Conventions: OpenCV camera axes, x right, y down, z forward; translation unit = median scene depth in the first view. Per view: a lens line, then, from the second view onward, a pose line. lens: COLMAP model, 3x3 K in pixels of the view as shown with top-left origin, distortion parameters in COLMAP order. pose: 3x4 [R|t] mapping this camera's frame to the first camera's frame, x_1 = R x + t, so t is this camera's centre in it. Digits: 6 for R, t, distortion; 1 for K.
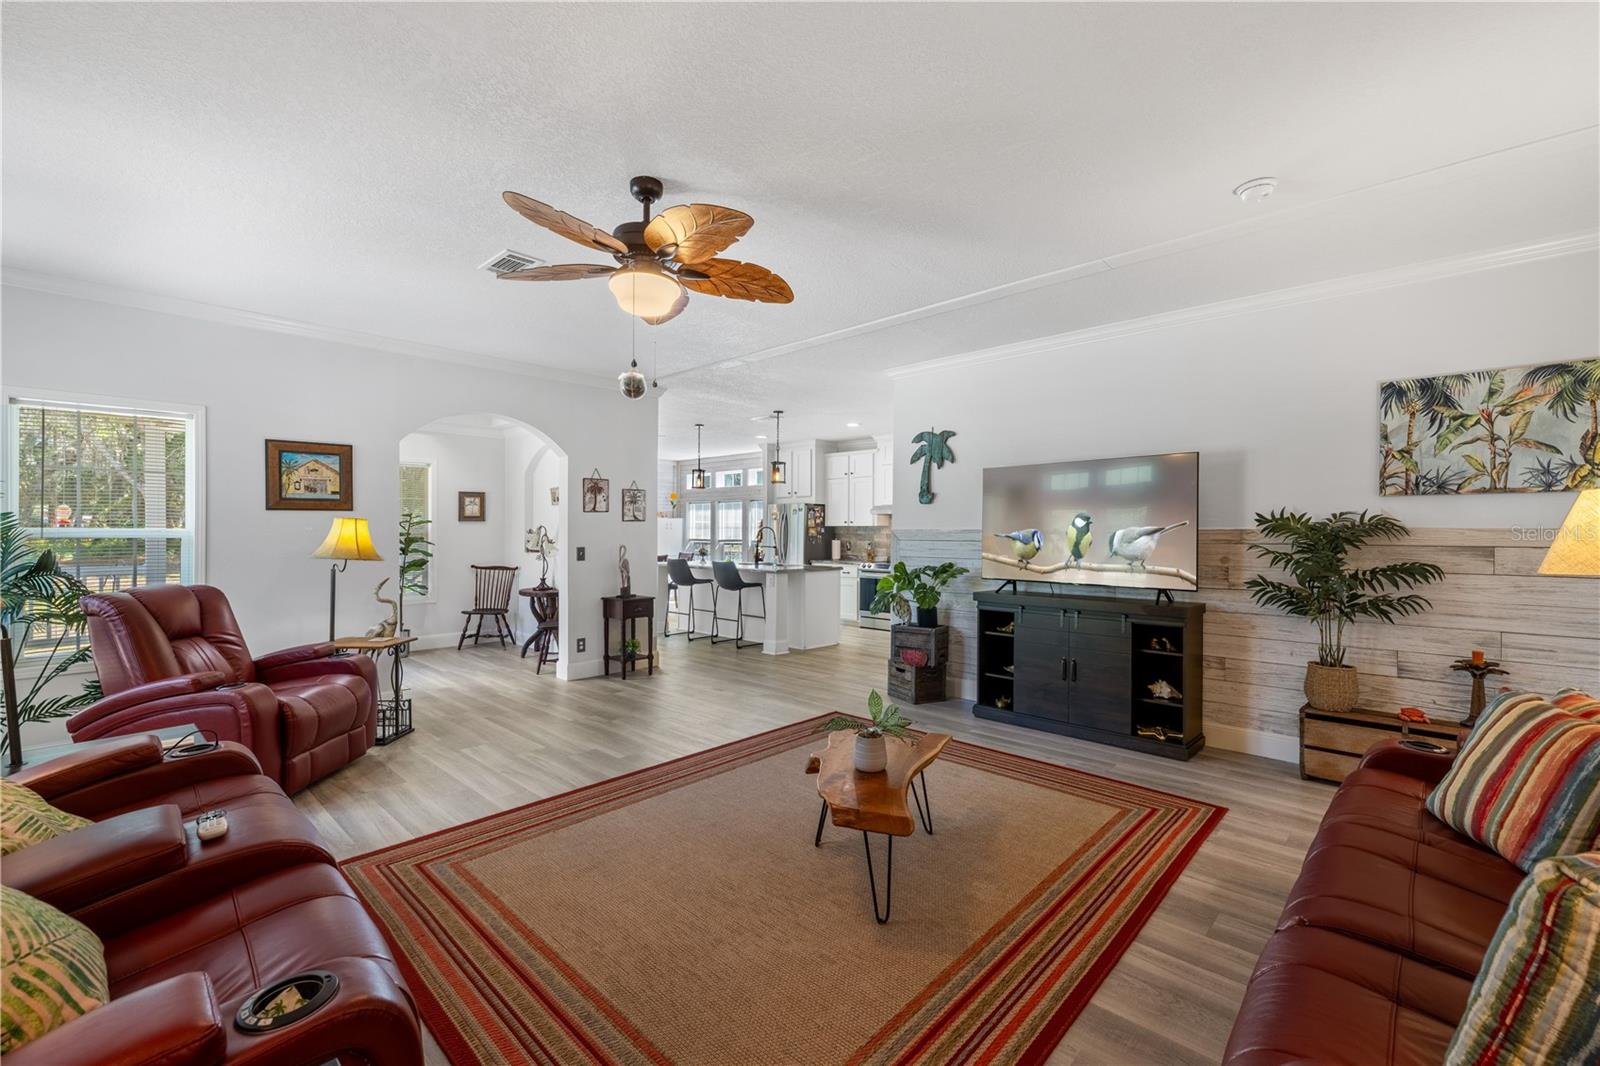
lens RADIAL K [[677.4, 0, 789.8], [0, 677.4, 525.5], [0, 0, 1]] dist [0.002121, 0.000066]
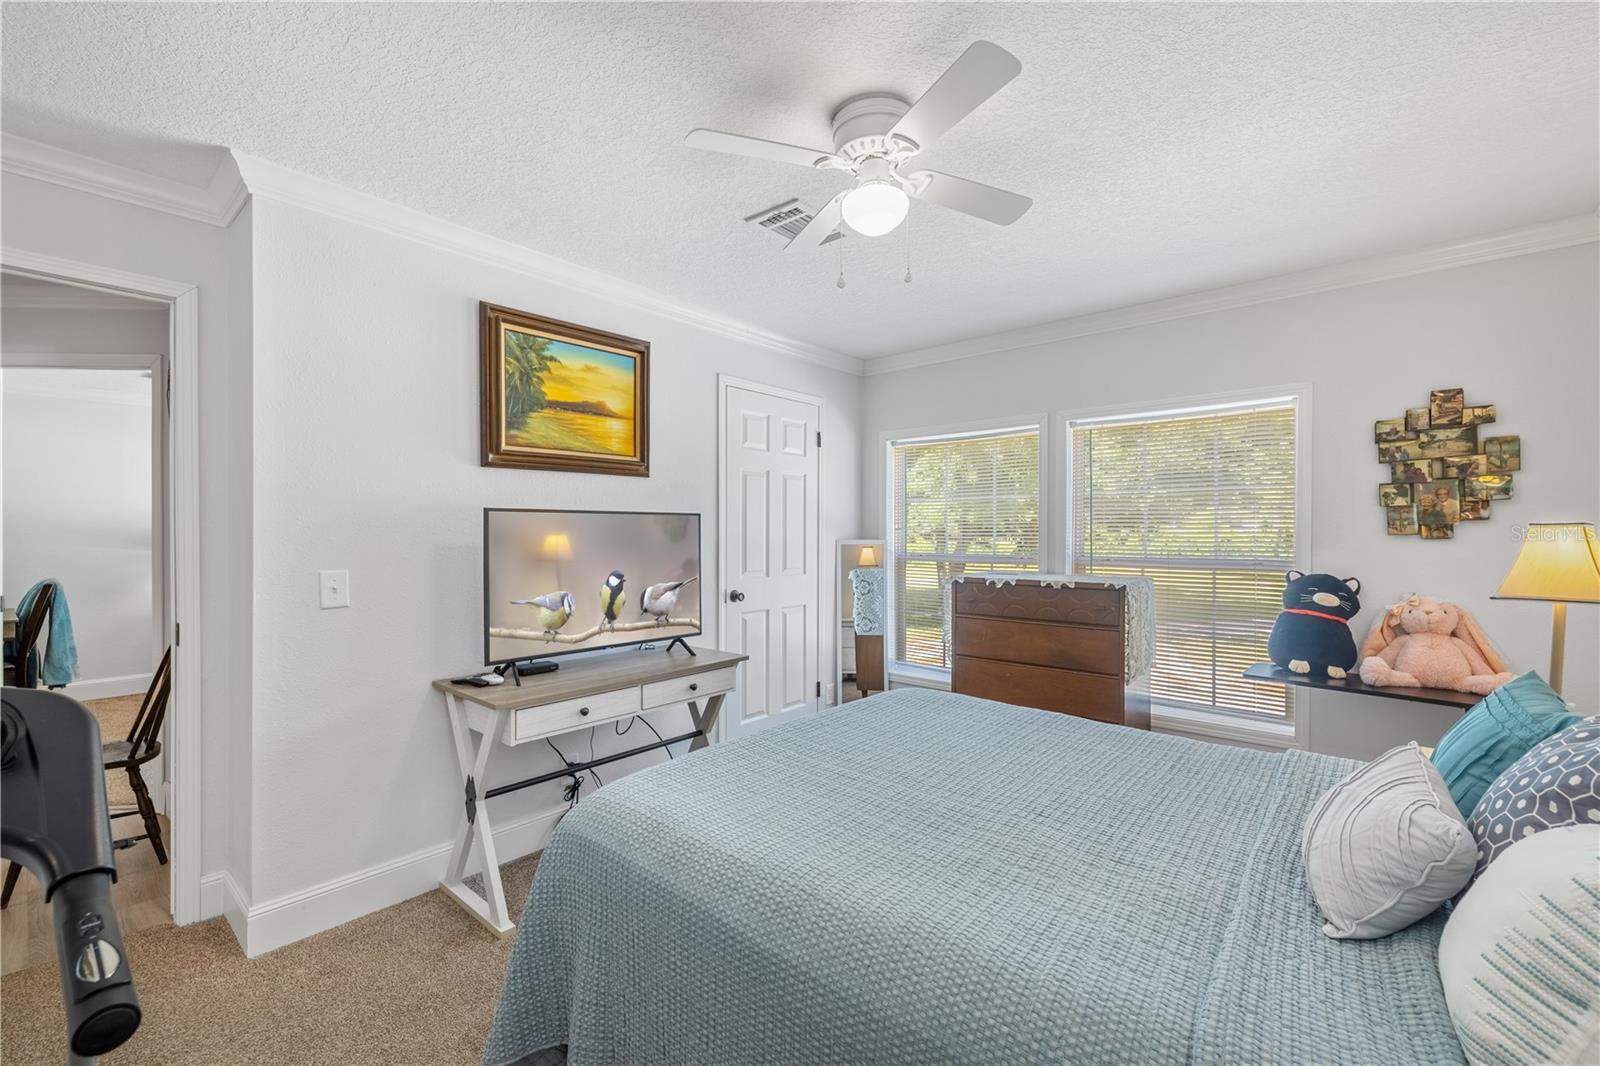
lens RADIAL K [[677.4, 0, 797.9], [0, 677.4, 540.5], [0, 0, 1]] dist [0.002121, 0.000066]
pose [[-0.042203, 0.000452, 0.999109, -0.508713], [0.004304, 0.999991, -0.000271, -0.058784], [-0.999100, 0.004288, -0.042204, 0.787746]]
